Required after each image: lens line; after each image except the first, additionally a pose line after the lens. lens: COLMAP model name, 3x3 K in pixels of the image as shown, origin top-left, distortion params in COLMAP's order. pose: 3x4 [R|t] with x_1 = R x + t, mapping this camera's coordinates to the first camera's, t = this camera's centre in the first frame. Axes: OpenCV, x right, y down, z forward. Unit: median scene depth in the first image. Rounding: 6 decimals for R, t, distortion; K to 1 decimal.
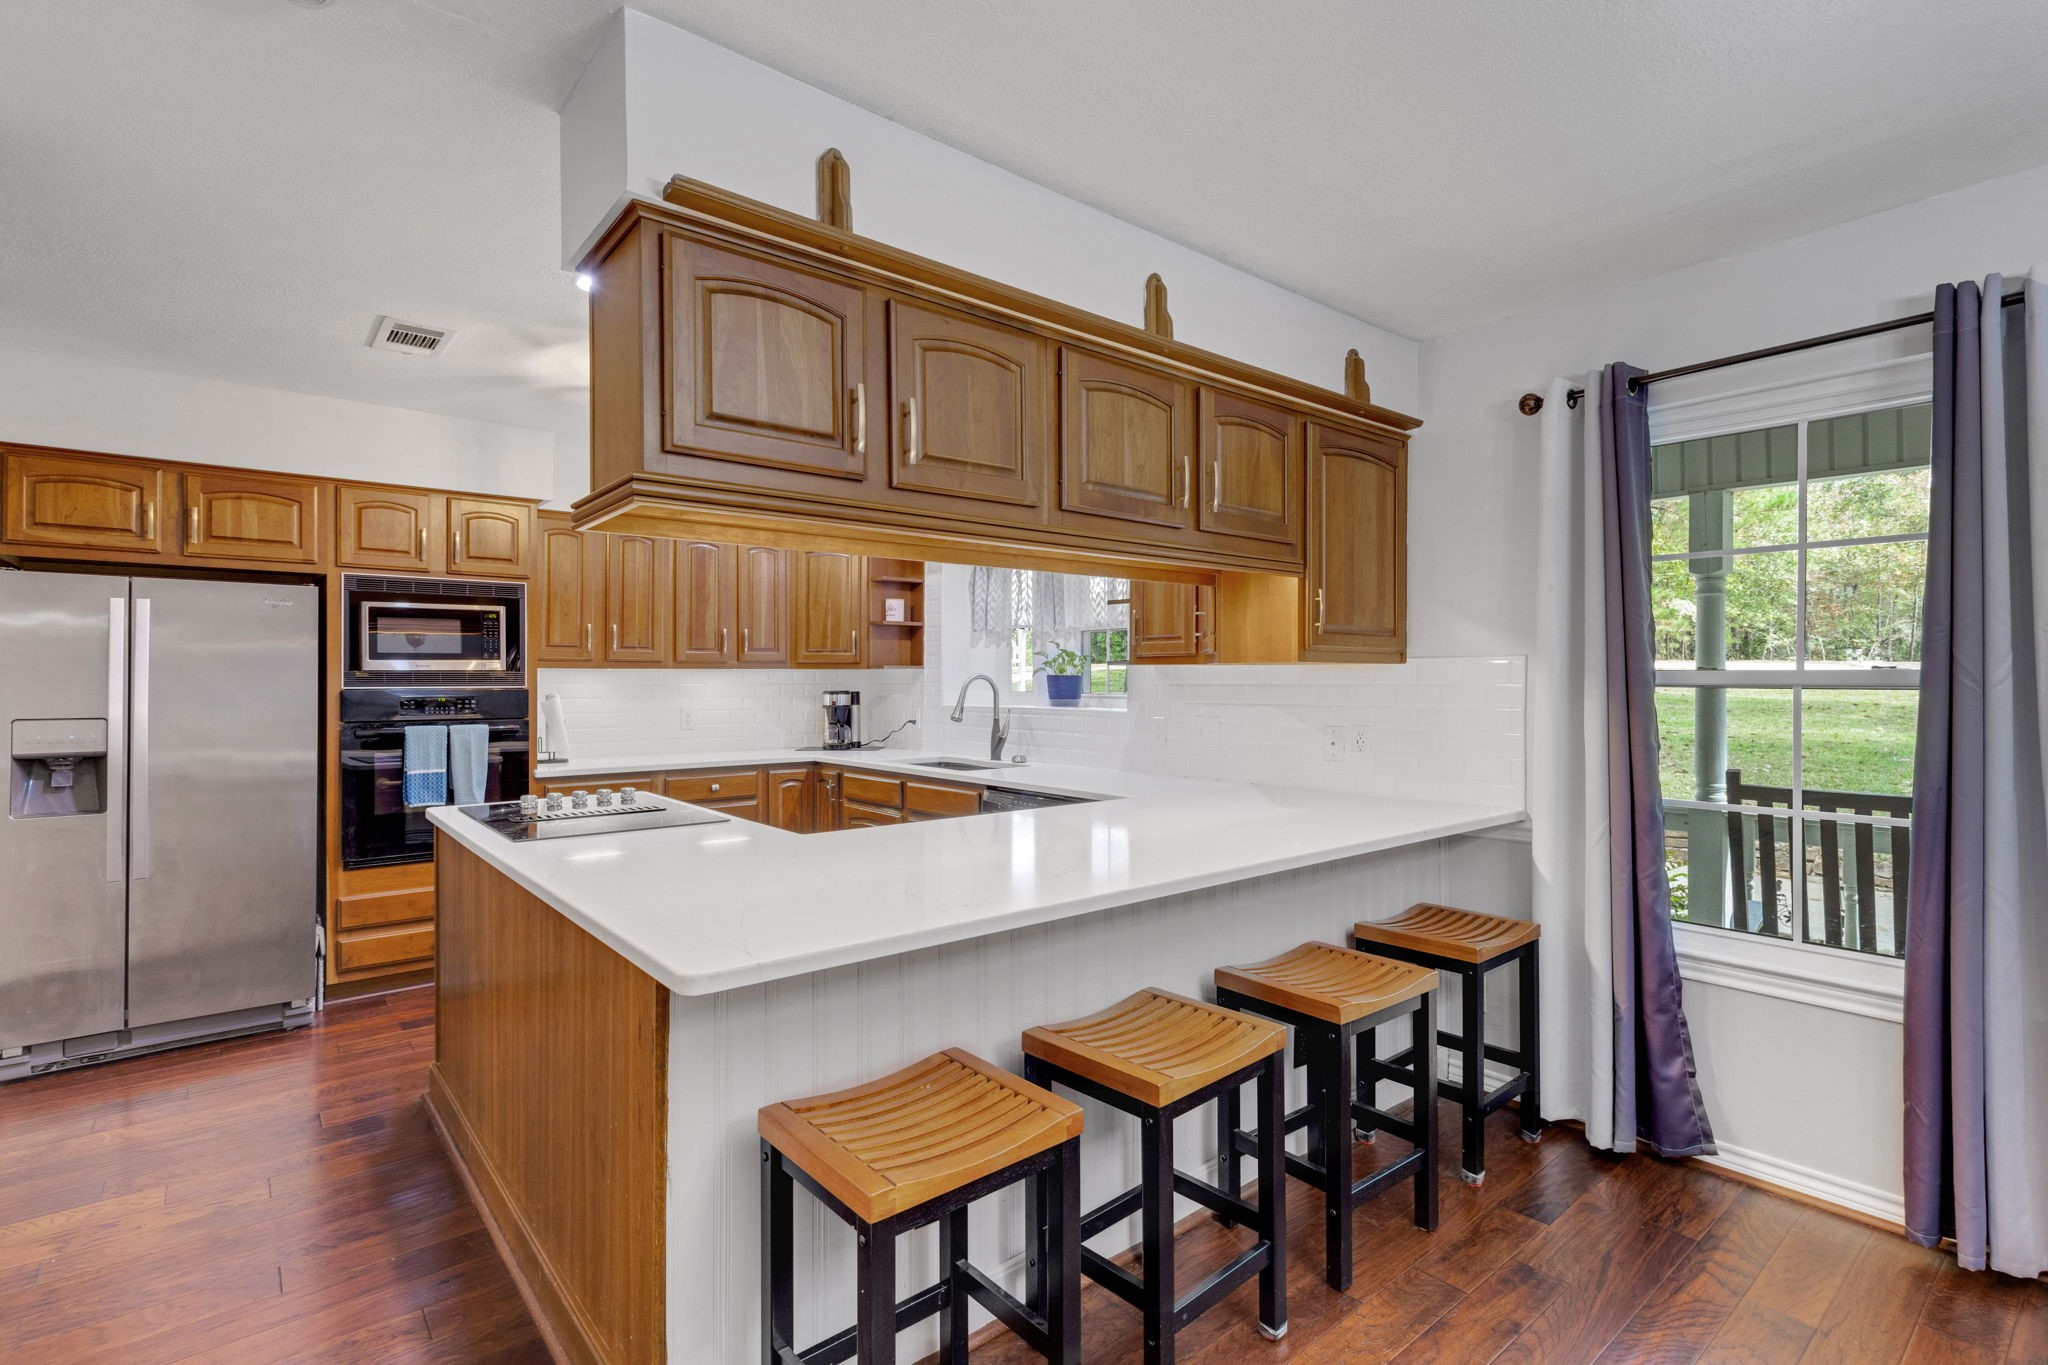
lens RADIAL K [[976.4, 0, 1049.6], [0, 976.4, 671.1], [0, 0, 1]] dist [0.005088, -0.000549]
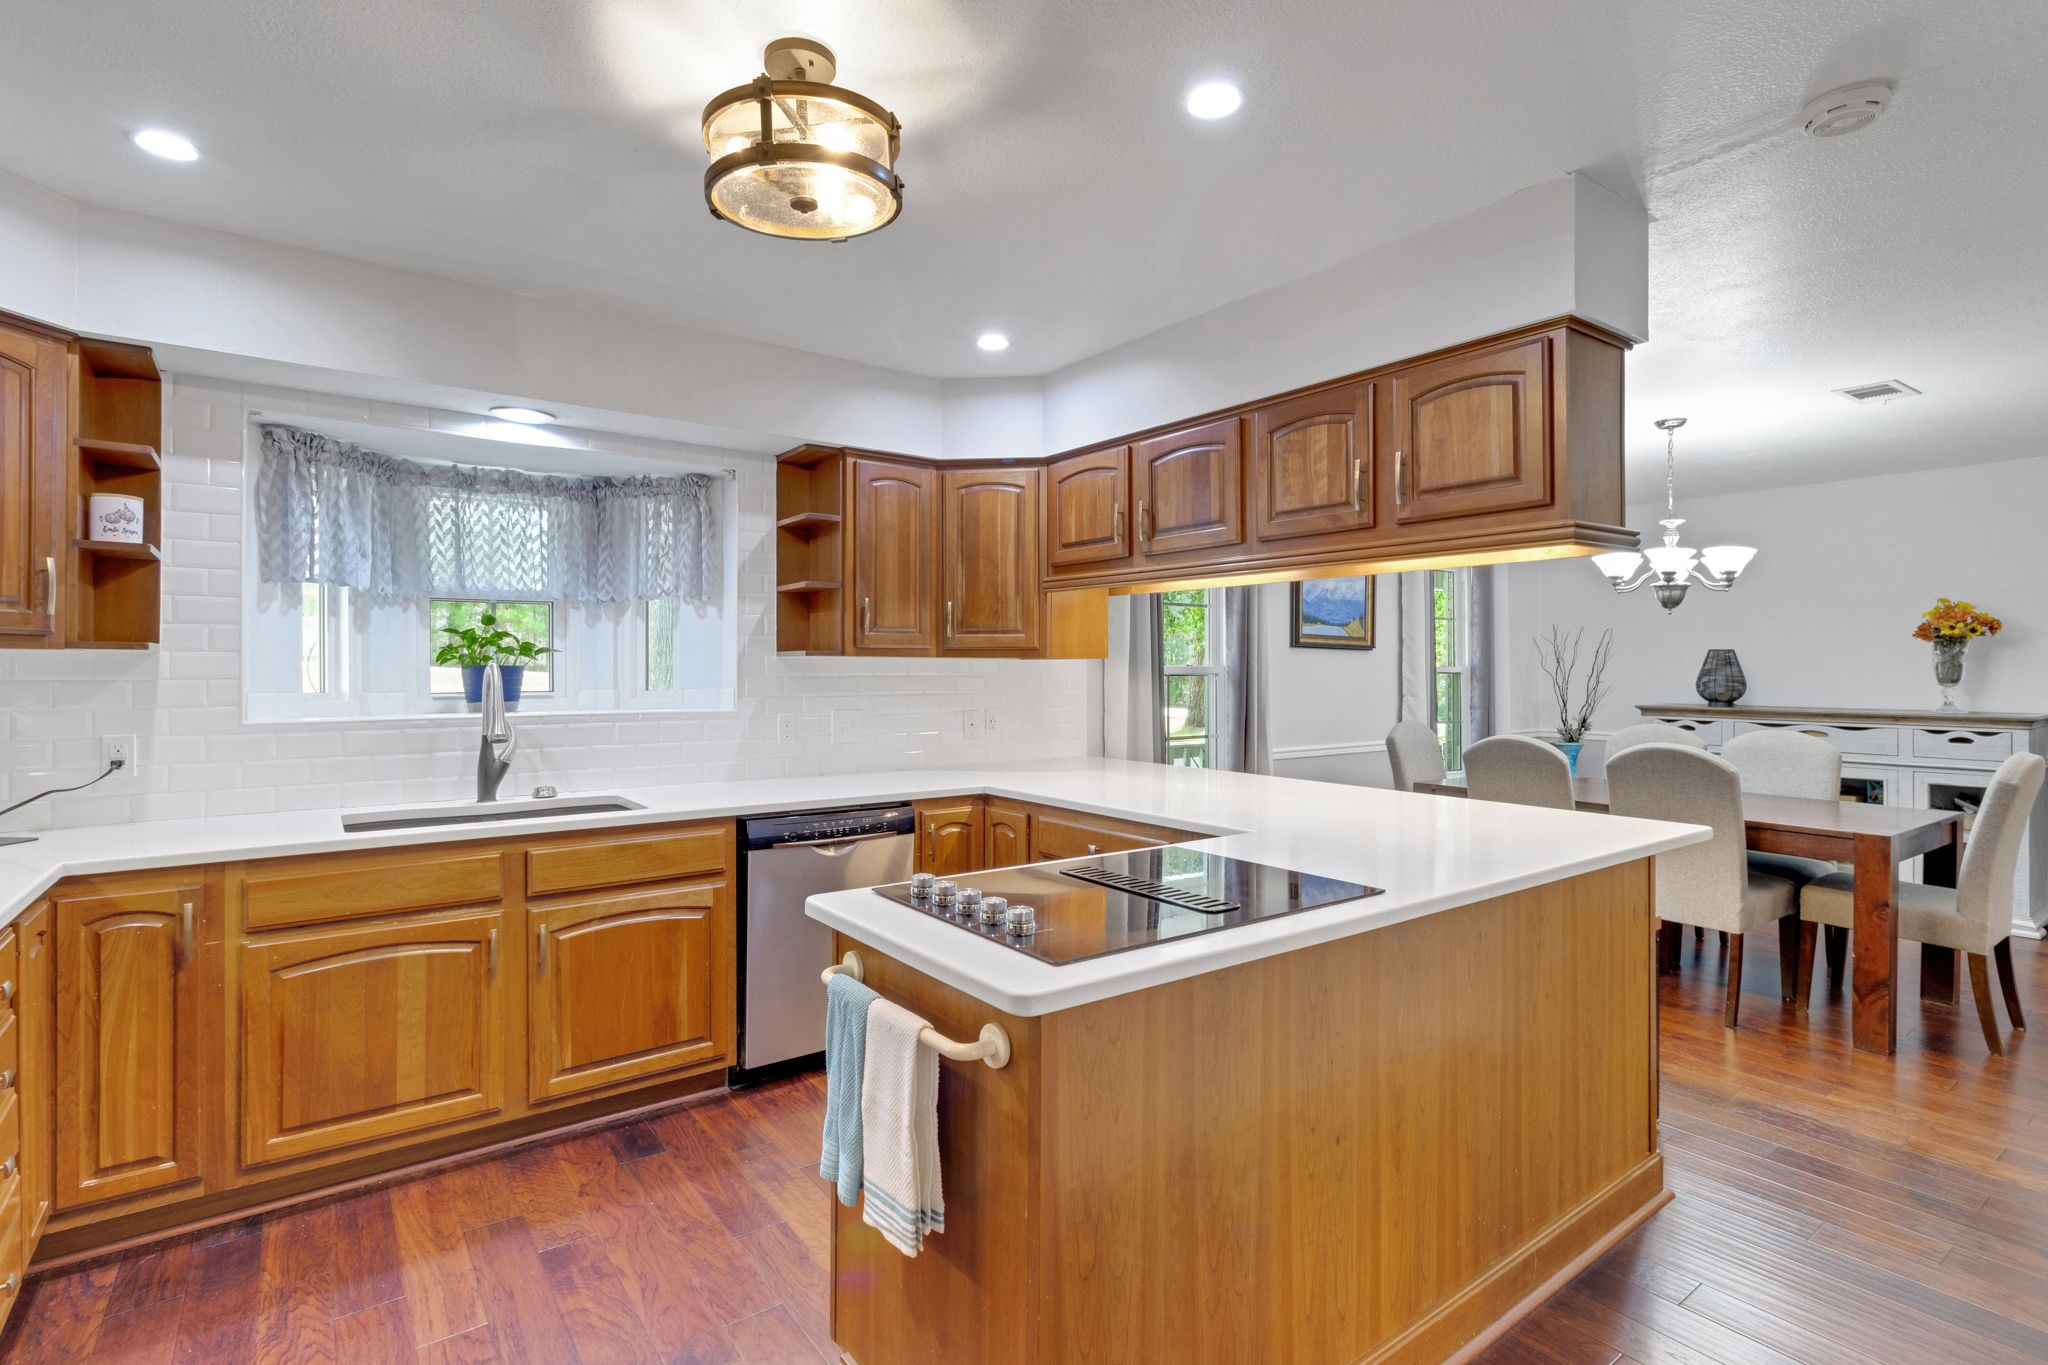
lens RADIAL K [[976.4, 0, 1011.3], [0, 976.4, 672.3], [0, 0, 1]] dist [0.005088, -0.000549]
pose [[0.080397, -0.001615, 0.996762, -1.544612], [-0.006413, 0.999977, 0.002138, 0.012092], [-0.996742, -0.006564, 0.080384, 1.488957]]
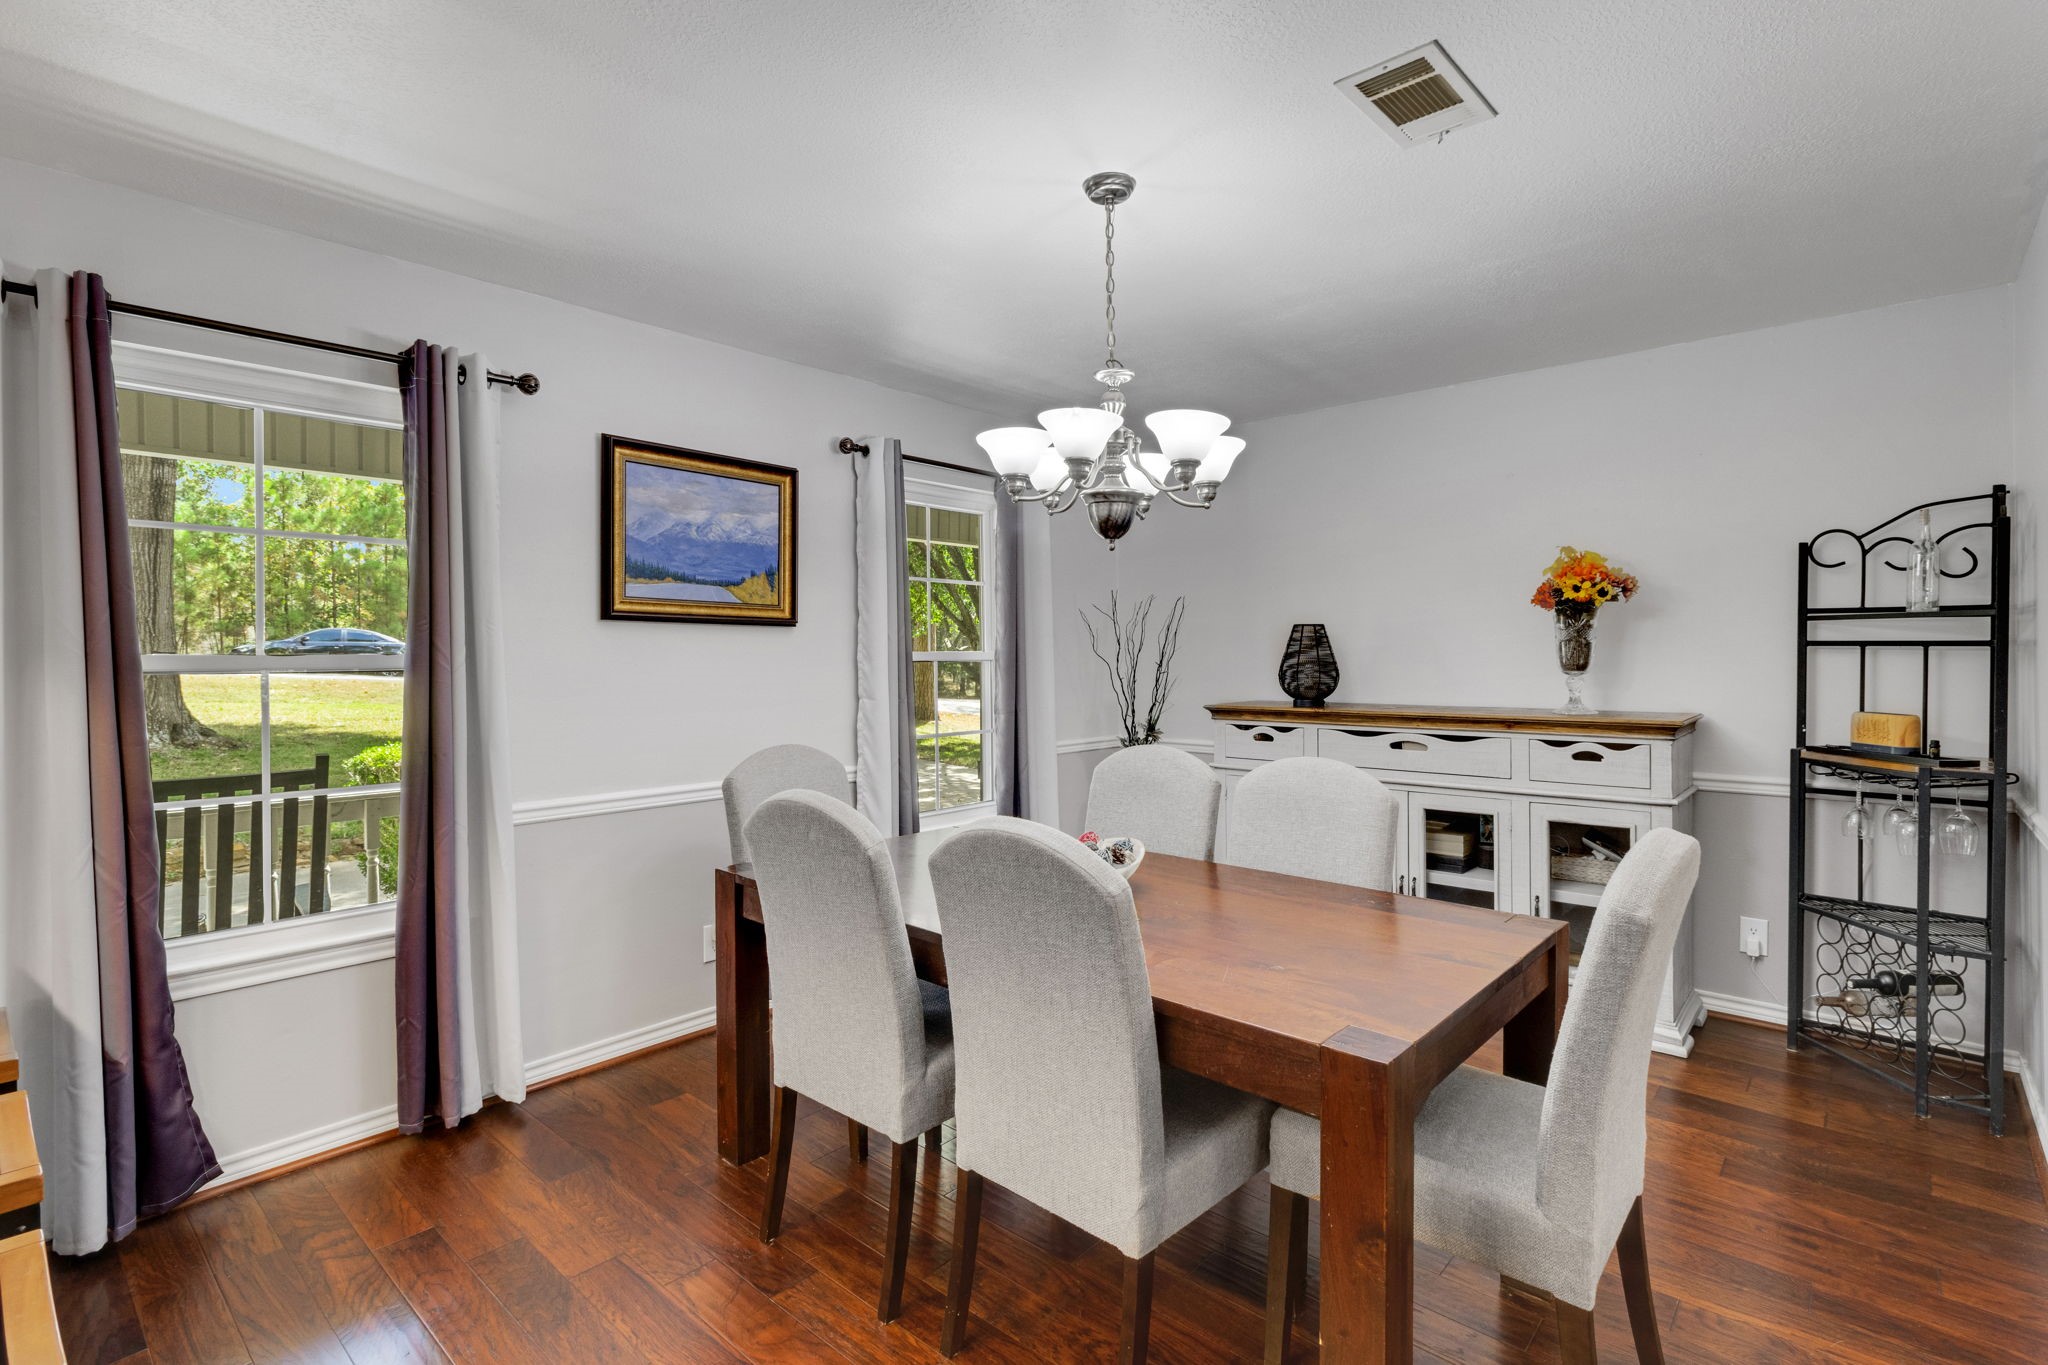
lens RADIAL K [[976.4, 0, 1018.9], [0, 976.4, 670.0], [0, 0, 1]] dist [0.005088, -0.000549]
pose [[-0.135184, -0.010608, 0.990764, -0.649663], [0.001931, 0.999938, 0.010969, 0.008845], [-0.990819, 0.003396, -0.135155, 0.699931]]
